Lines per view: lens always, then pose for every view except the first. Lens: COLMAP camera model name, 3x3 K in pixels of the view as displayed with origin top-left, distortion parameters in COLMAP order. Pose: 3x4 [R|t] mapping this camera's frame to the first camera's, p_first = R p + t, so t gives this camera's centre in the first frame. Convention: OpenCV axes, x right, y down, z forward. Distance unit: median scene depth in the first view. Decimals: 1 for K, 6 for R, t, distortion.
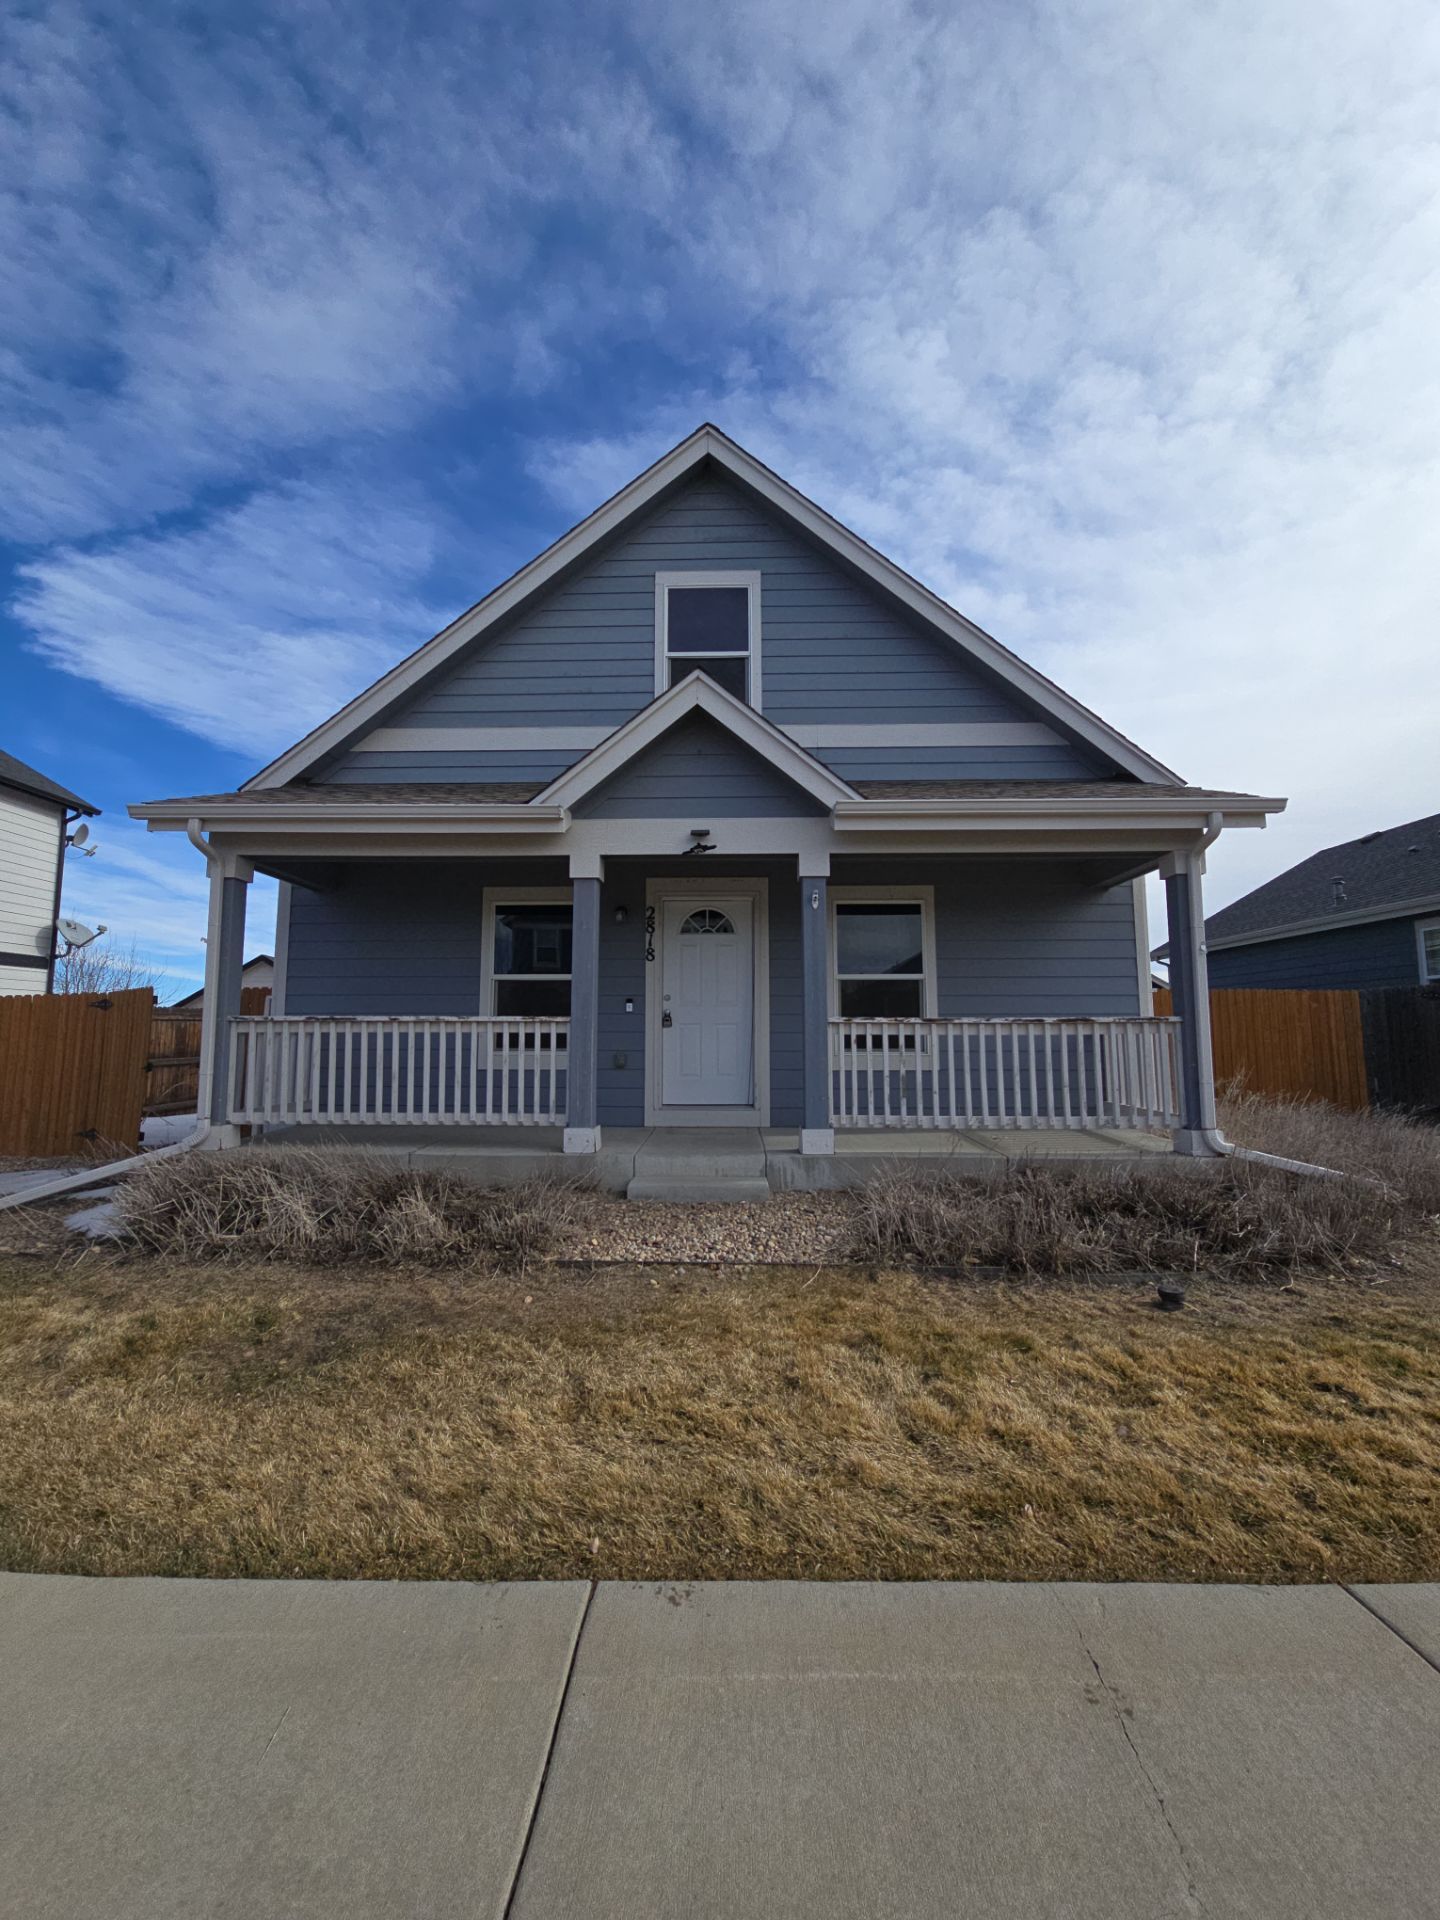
lens RADIAL K [[777.6, 0, 721.2], [0, 777.6, 962.4], [0, 0, 1]] dist [0.005016, -0.006381]
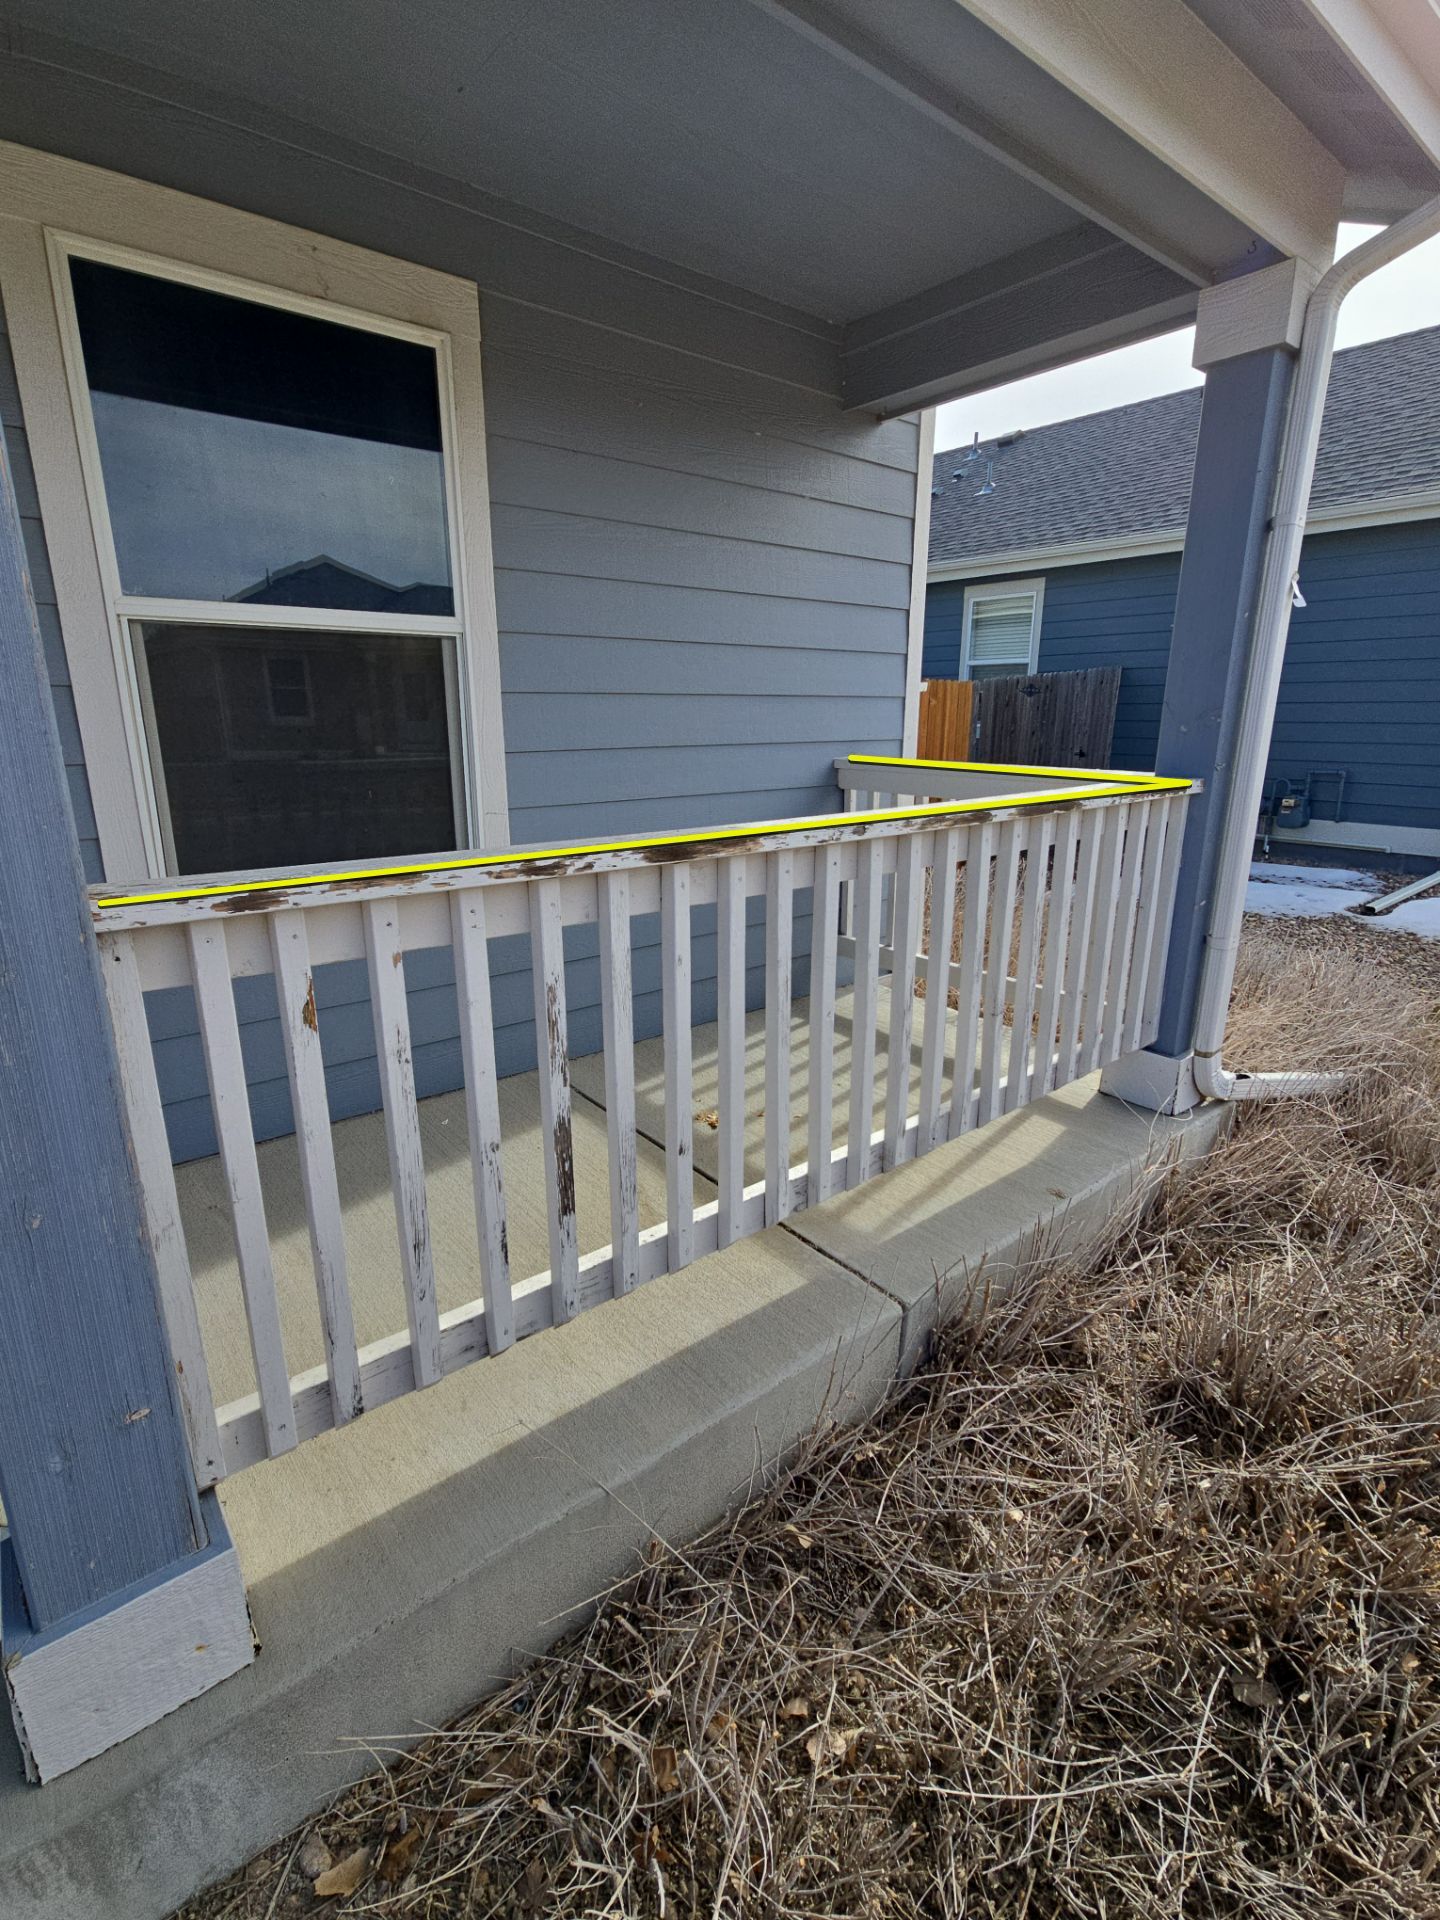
lens RADIAL K [[903.8, 0, 719.2], [0, 903.8, 962.1], [0, 0, 1]] dist [-0.002244, -0.000097]
pose [[0.760448, -0.174642, 0.625475, 0.095158], [-0.065088, 0.937813, 0.340986, 0.013981], [-0.646128, -0.300013, 0.701791, 0.648212]]
